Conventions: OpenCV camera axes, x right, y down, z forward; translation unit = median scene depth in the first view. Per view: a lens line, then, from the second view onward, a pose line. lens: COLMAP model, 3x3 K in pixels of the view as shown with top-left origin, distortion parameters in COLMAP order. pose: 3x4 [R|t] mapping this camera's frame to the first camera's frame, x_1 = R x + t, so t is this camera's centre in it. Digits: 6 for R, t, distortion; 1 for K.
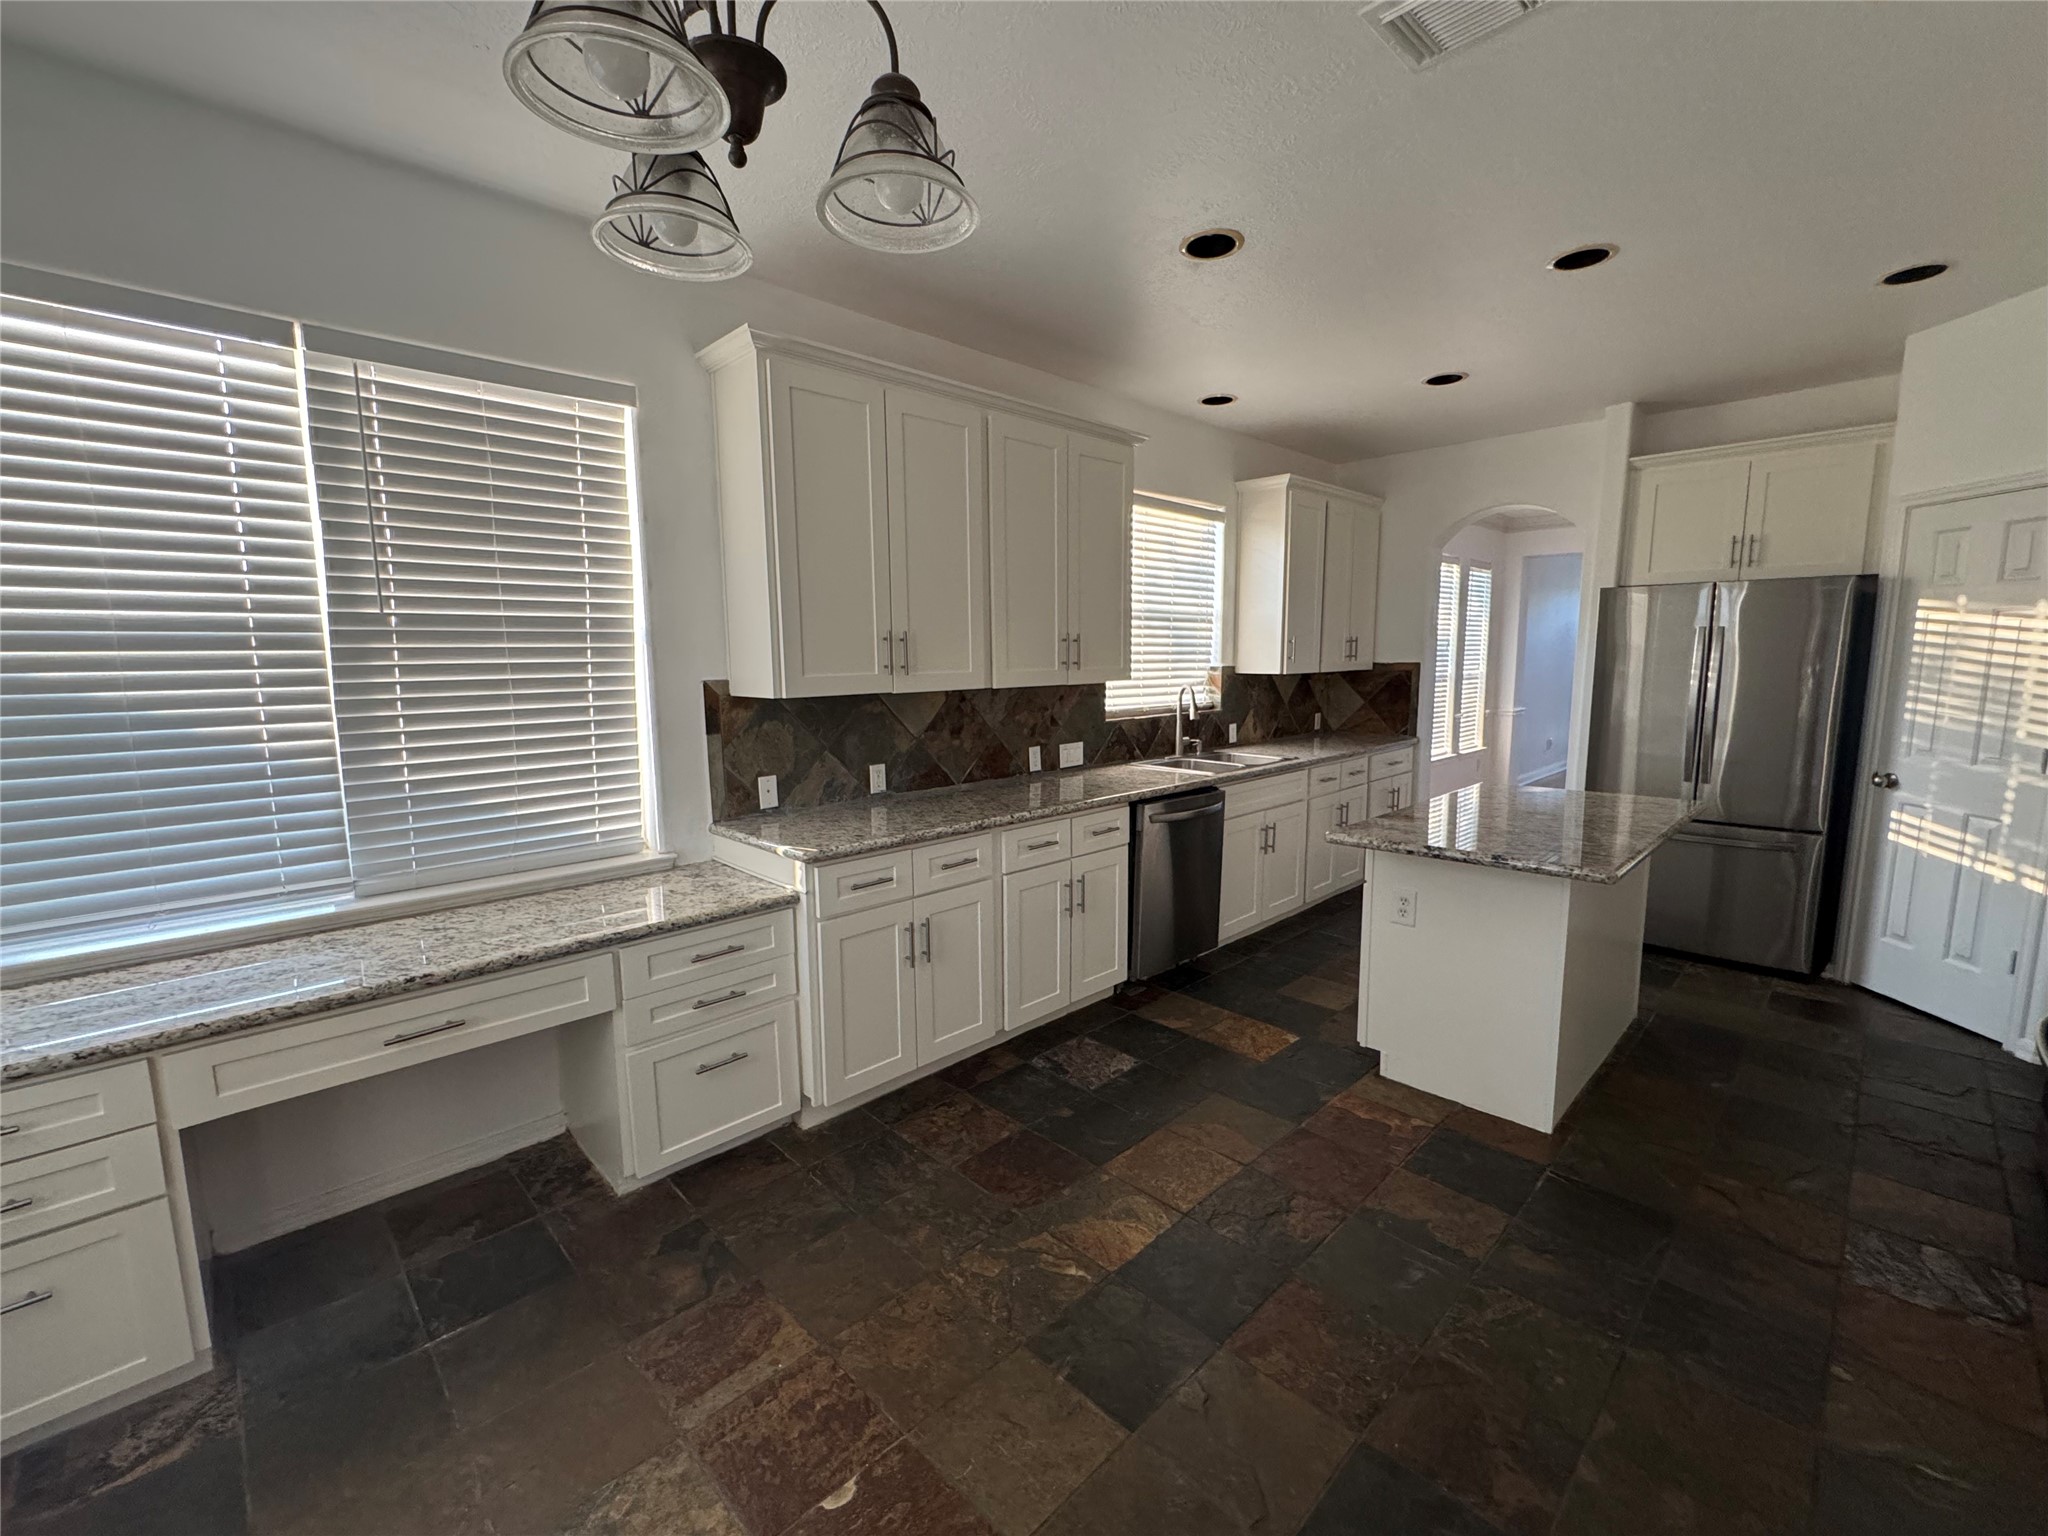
lens RADIAL K [[843.6, 0, 1004.4], [0, 843.6, 763.4], [0, 0, 1]] dist [-0.007367, 0.000125]
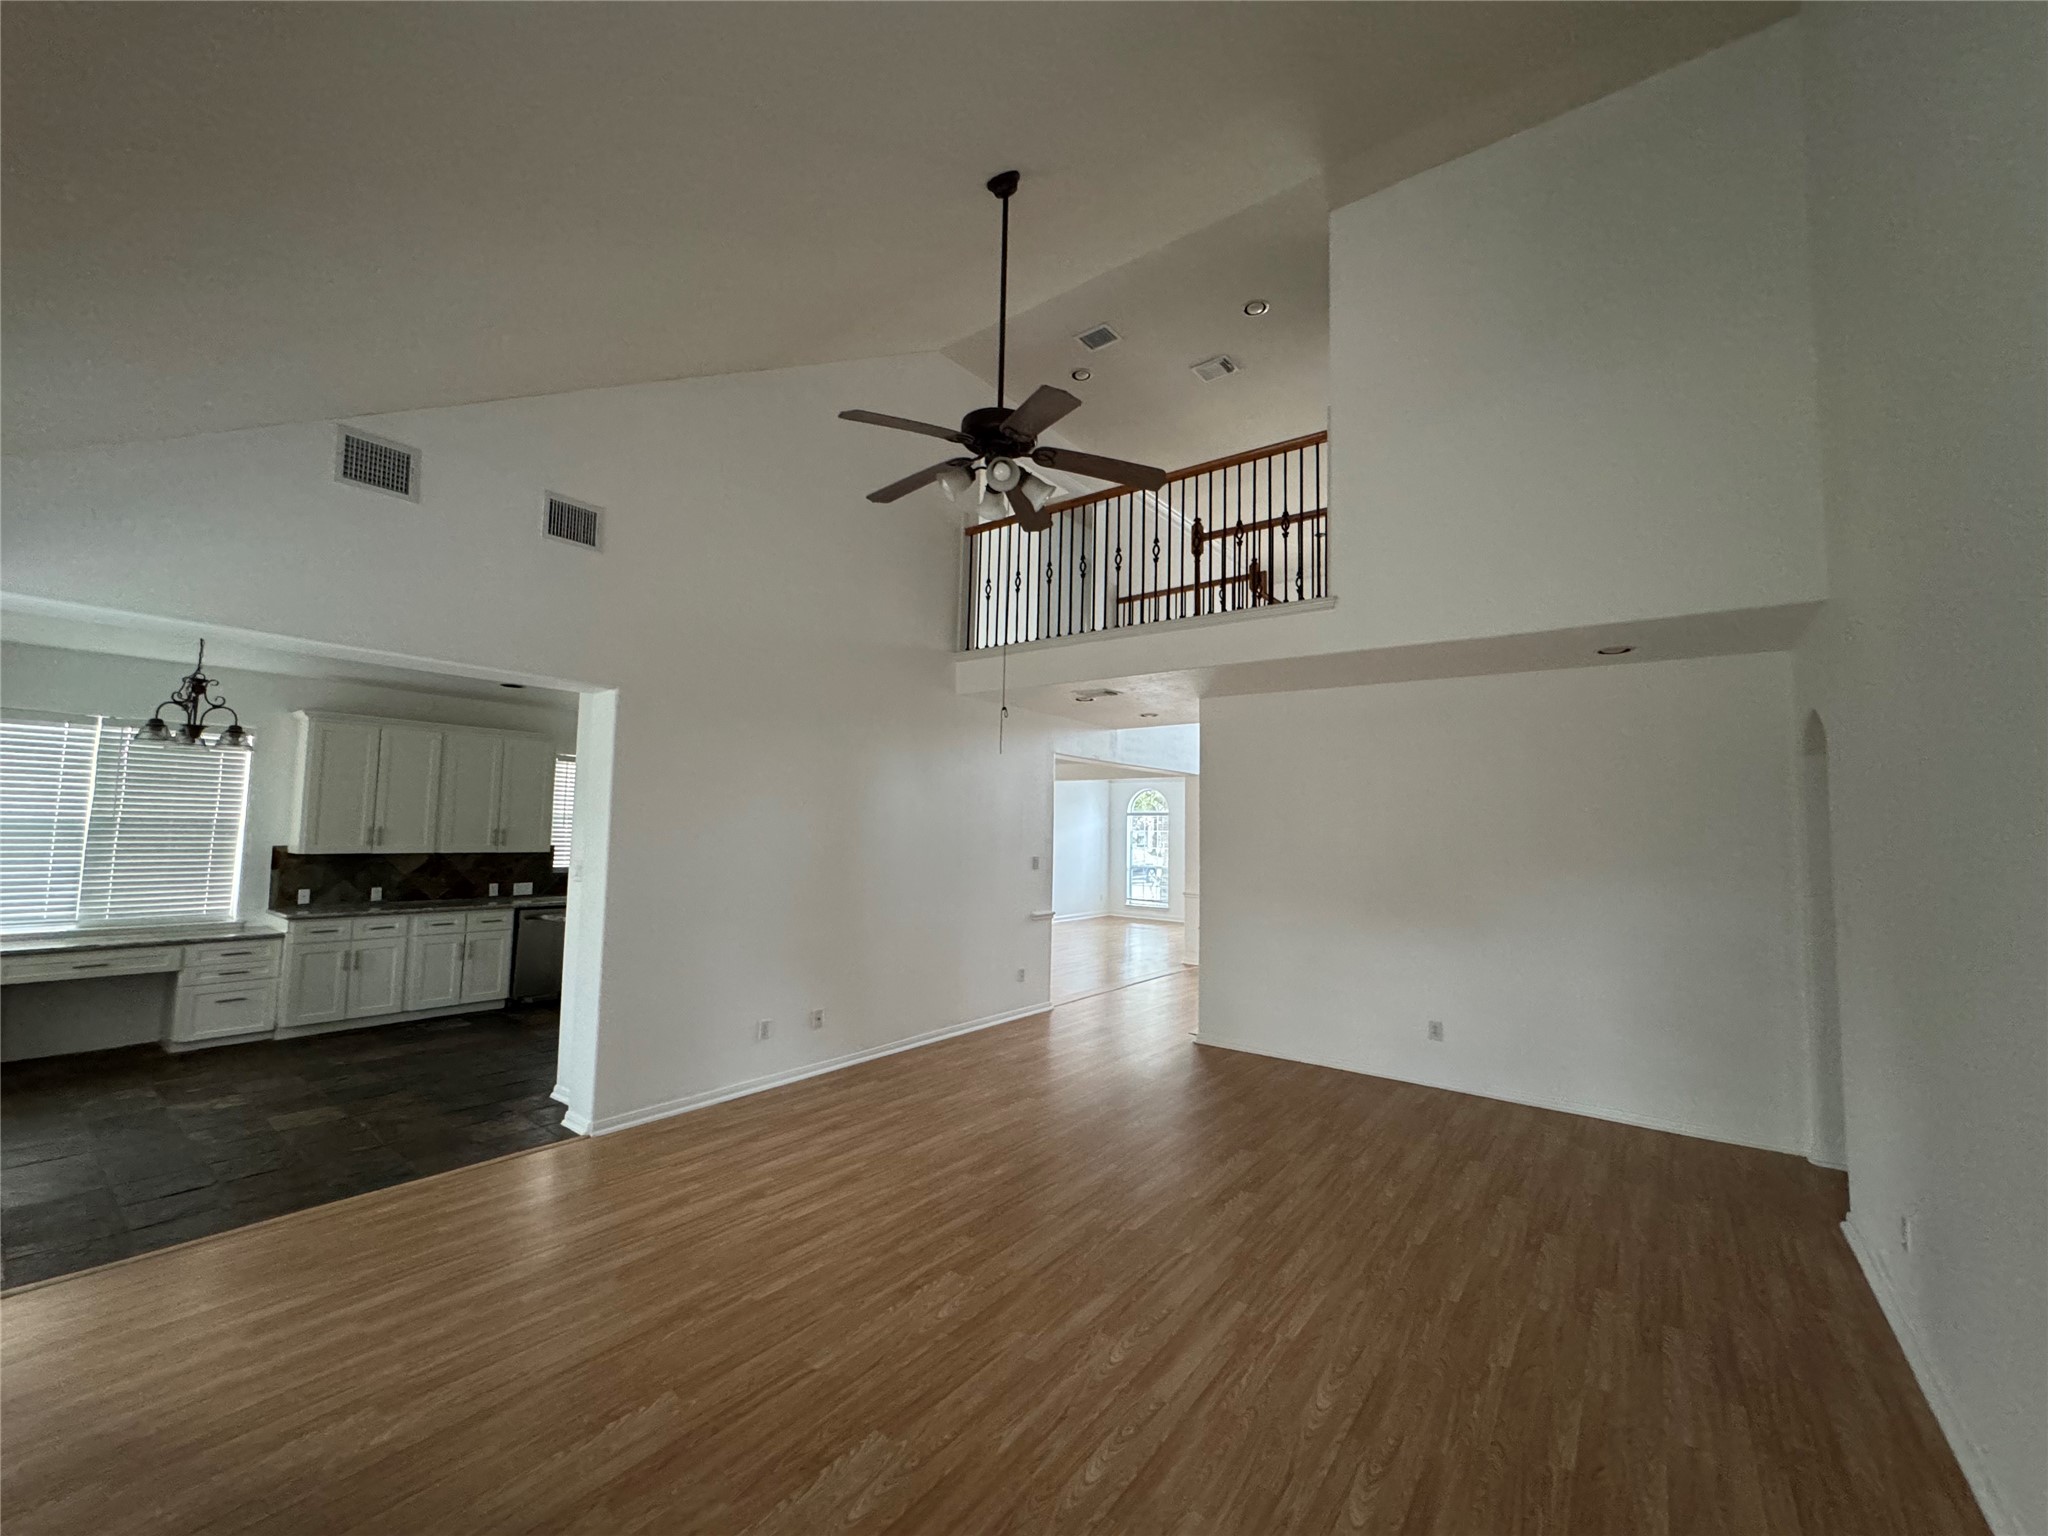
lens RADIAL K [[843.6, 0, 1035.9], [0, 843.6, 764.3], [0, 0, 1]] dist [-0.007367, 0.000125]
pose [[0.988406, 0.037699, 0.147077, 1.334239], [-0.006954, 0.978908, -0.204182, 0.134830], [-0.151672, 0.200792, 0.967821, -1.554697]]
